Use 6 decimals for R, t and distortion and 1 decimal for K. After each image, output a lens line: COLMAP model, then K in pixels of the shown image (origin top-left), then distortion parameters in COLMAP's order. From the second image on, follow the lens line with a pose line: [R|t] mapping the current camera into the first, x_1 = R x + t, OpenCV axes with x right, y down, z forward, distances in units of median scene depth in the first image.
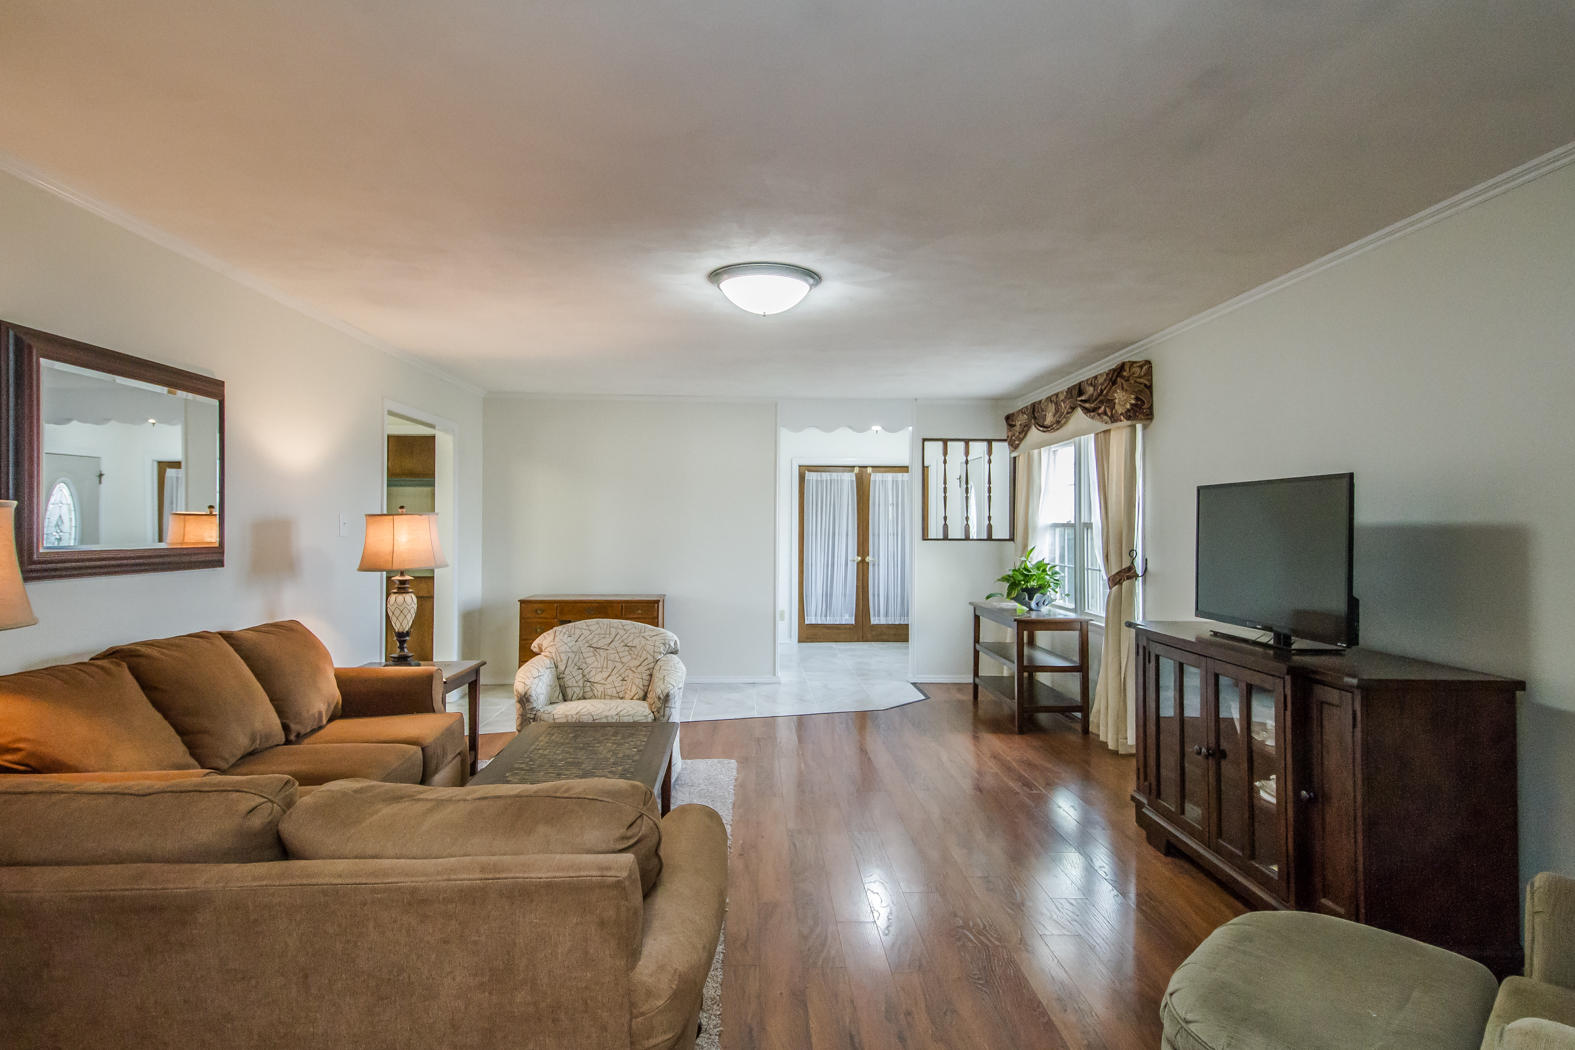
lens RADIAL K [[863.0, 0, 783.5], [0, 863.0, 516.4], [0, 0, 1]] dist [0.095972, -0.039253]
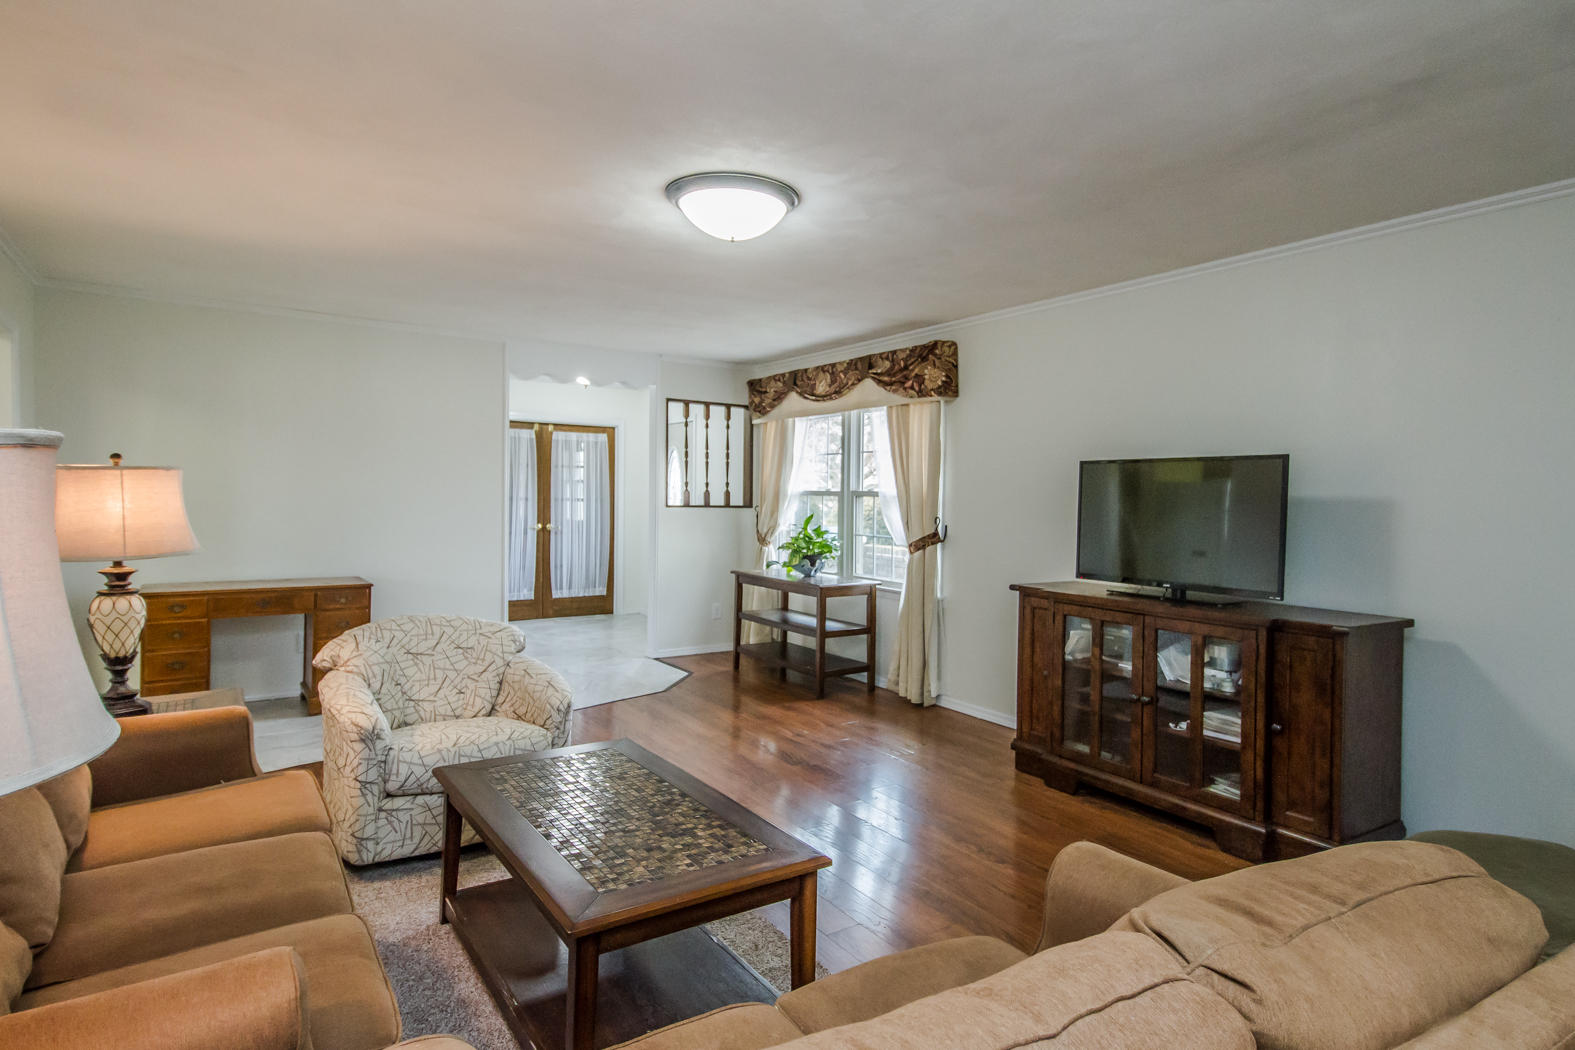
lens RADIAL K [[863.0, 0, 783.5], [0, 863.0, 516.4], [0, 0, 1]] dist [0.095972, -0.039253]
pose [[0.856708, -0.005118, 0.515777, -0.276497], [-0.016839, 0.999140, 0.037884, -0.000060], [-0.515527, -0.041140, 0.855885, 0.165187]]
